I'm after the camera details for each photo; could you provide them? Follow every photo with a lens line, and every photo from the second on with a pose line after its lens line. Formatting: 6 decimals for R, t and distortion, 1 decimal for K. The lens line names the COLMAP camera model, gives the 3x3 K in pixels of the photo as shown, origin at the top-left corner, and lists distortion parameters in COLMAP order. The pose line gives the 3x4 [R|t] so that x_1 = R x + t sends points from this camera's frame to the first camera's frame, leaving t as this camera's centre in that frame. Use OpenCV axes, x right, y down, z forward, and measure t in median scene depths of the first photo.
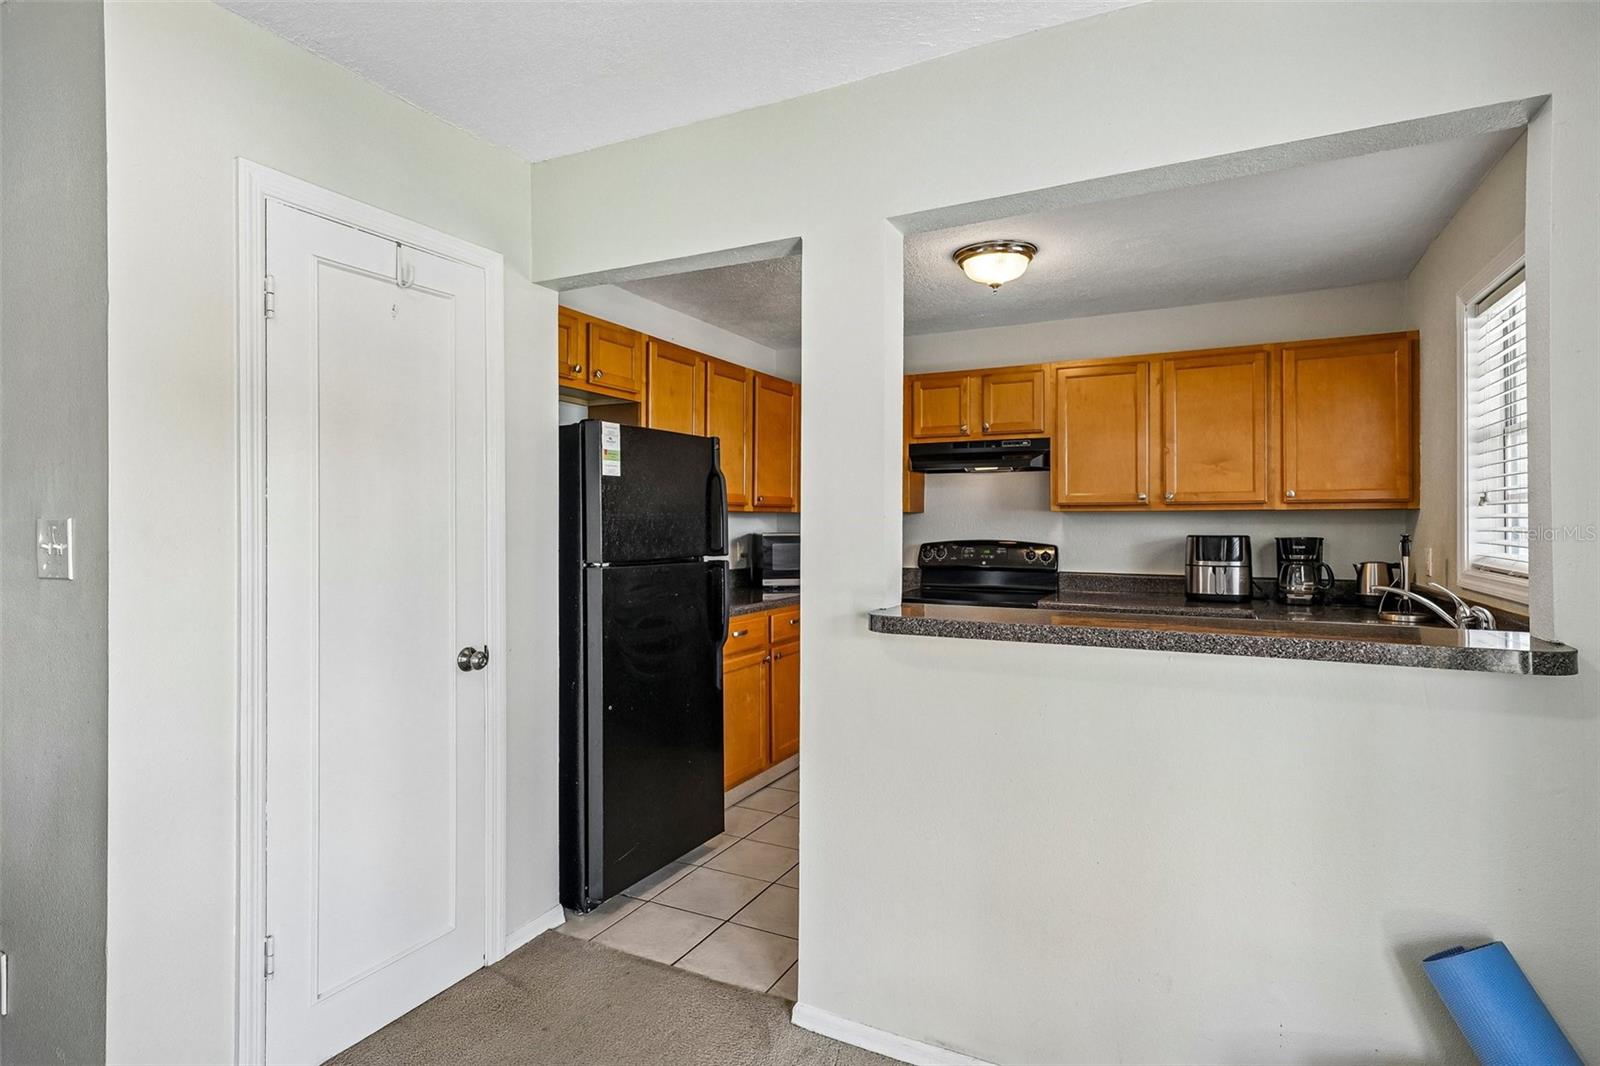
lens RADIAL K [[803.9, 0, 799.9], [0, 803.9, 516.3], [0, 0, 1]] dist [0.005159, 0.001081]
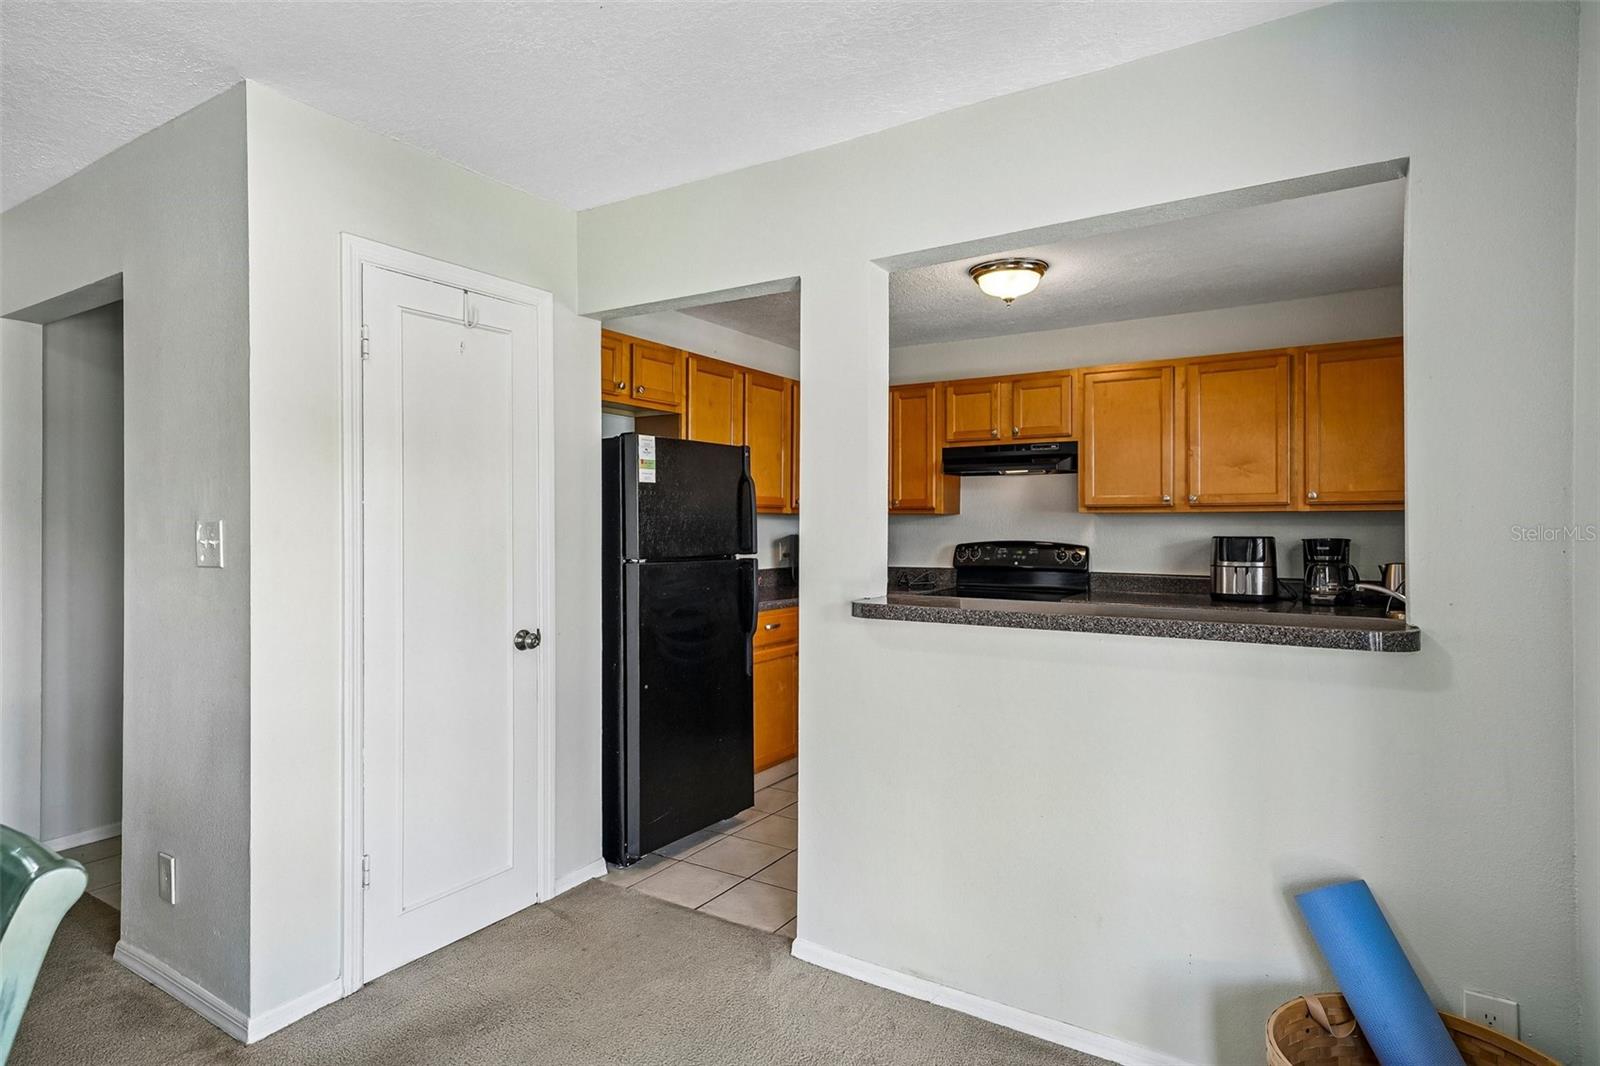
lens RADIAL K [[848.2, 0, 801.5], [0, 848.2, 518.7], [0, 0, 1]] dist [0.013254, -0.002336]
pose [[0.995700, -0.000572, -0.092629, 0.080419], [0.000690, 0.999999, 0.001240, -0.000570], [0.092629, -0.001298, 0.995700, -0.148166]]
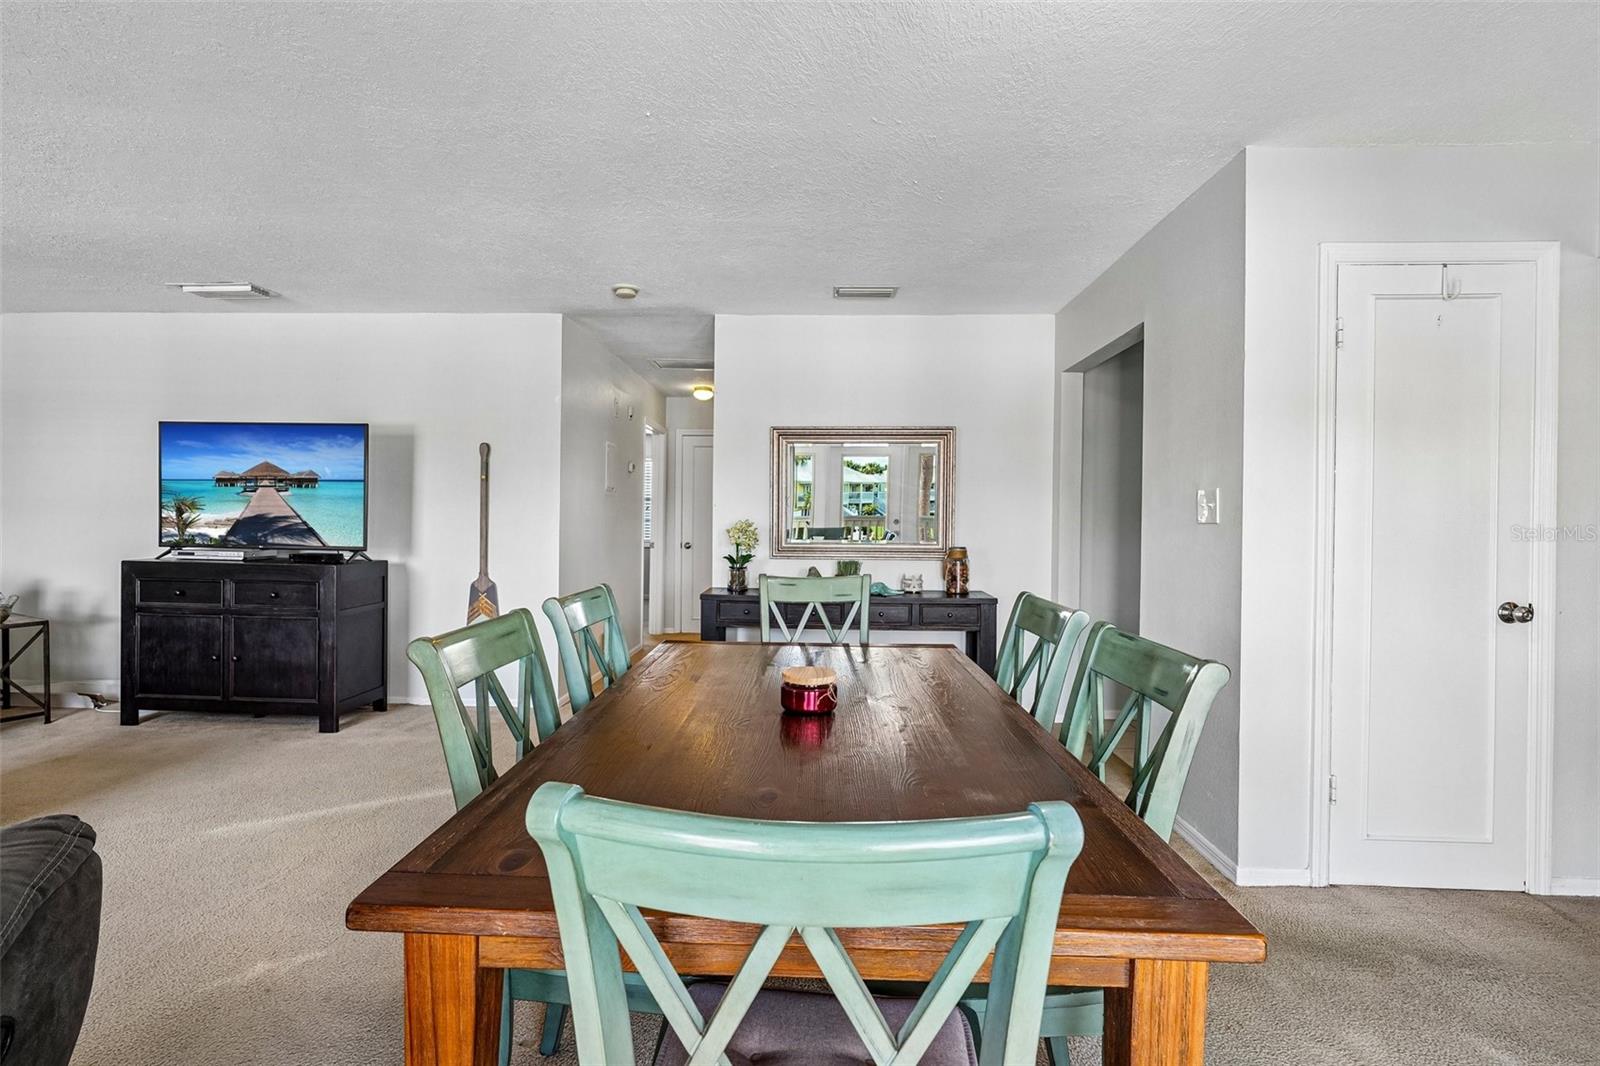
lens RADIAL K [[719.7, 0, 791.2], [0, 719.7, 525.0], [0, 0, 1]] dist [-0.005019, 0.003687]
pose [[0.417158, 0.012854, -0.908743, 0.061636], [-0.009043, 0.999909, 0.009993, 0.040034], [0.908789, 0.004049, 0.417236, -0.253215]]
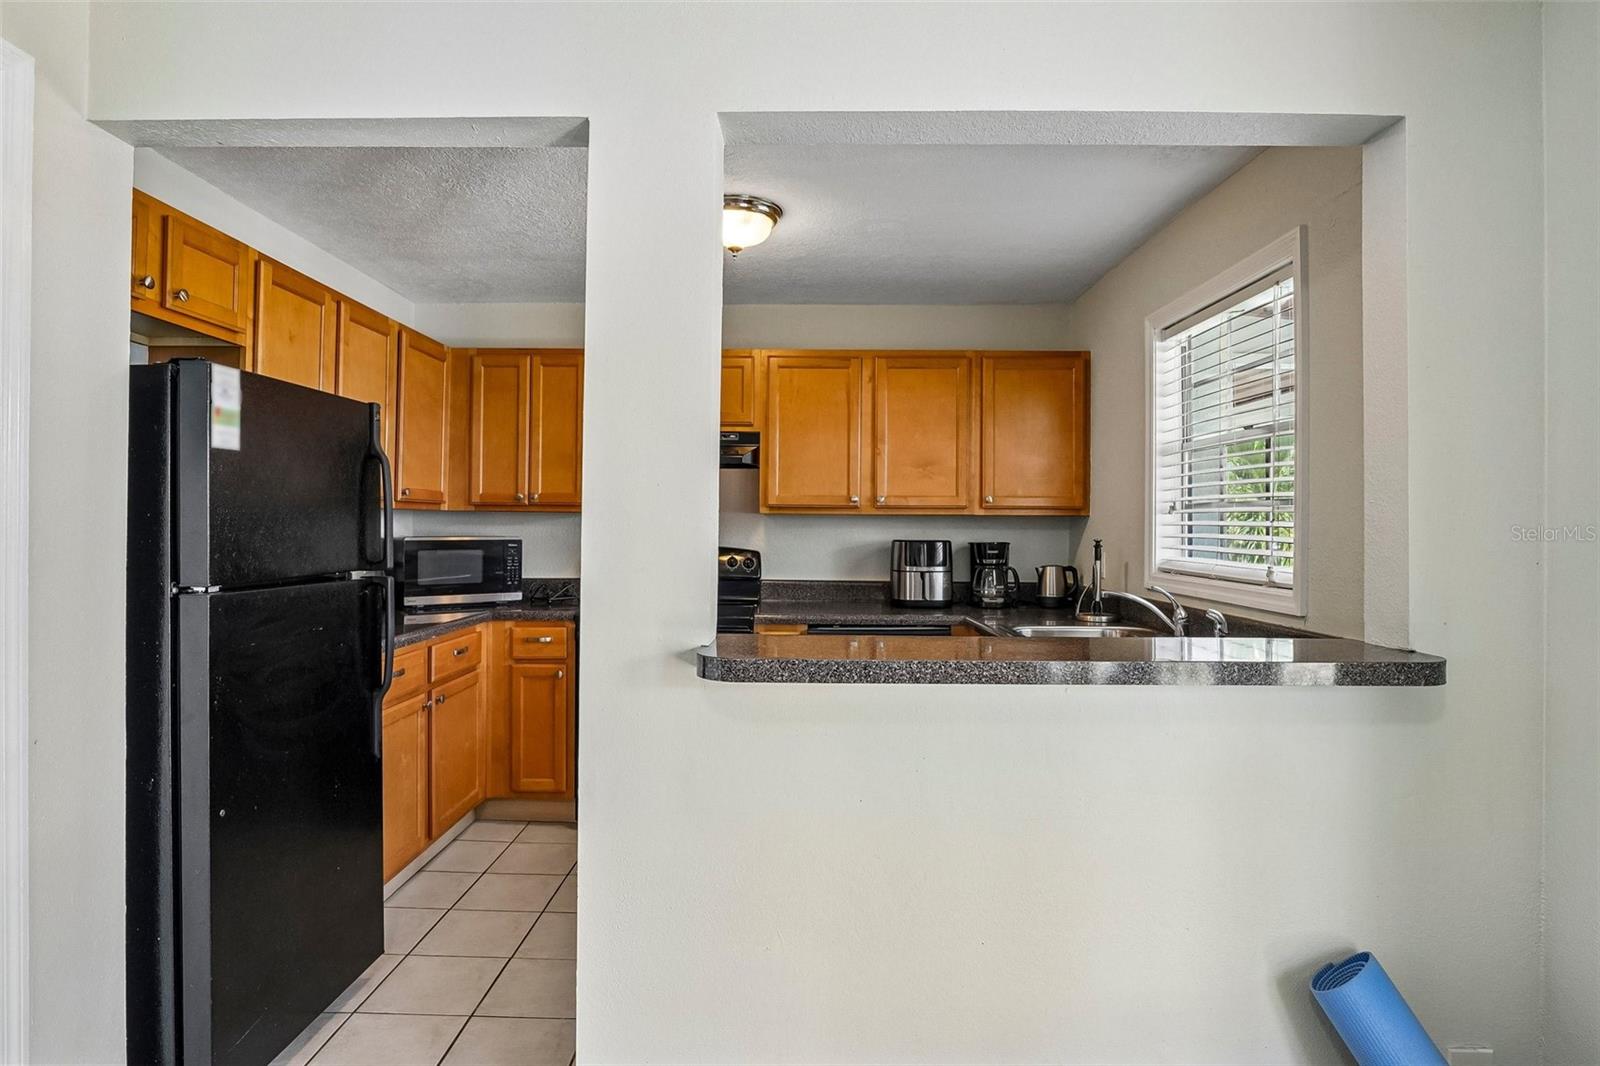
lens RADIAL K [[847.4, 0, 778.1], [0, 847.4, 516.9], [0, 0, 1]] dist [-0.026678, 0.004790]
pose [[0.900406, 0.011447, 0.434899, -0.110835], [-0.011452, 0.999931, -0.002609, -0.000244], [-0.434899, -0.002631, 0.900475, 0.180256]]
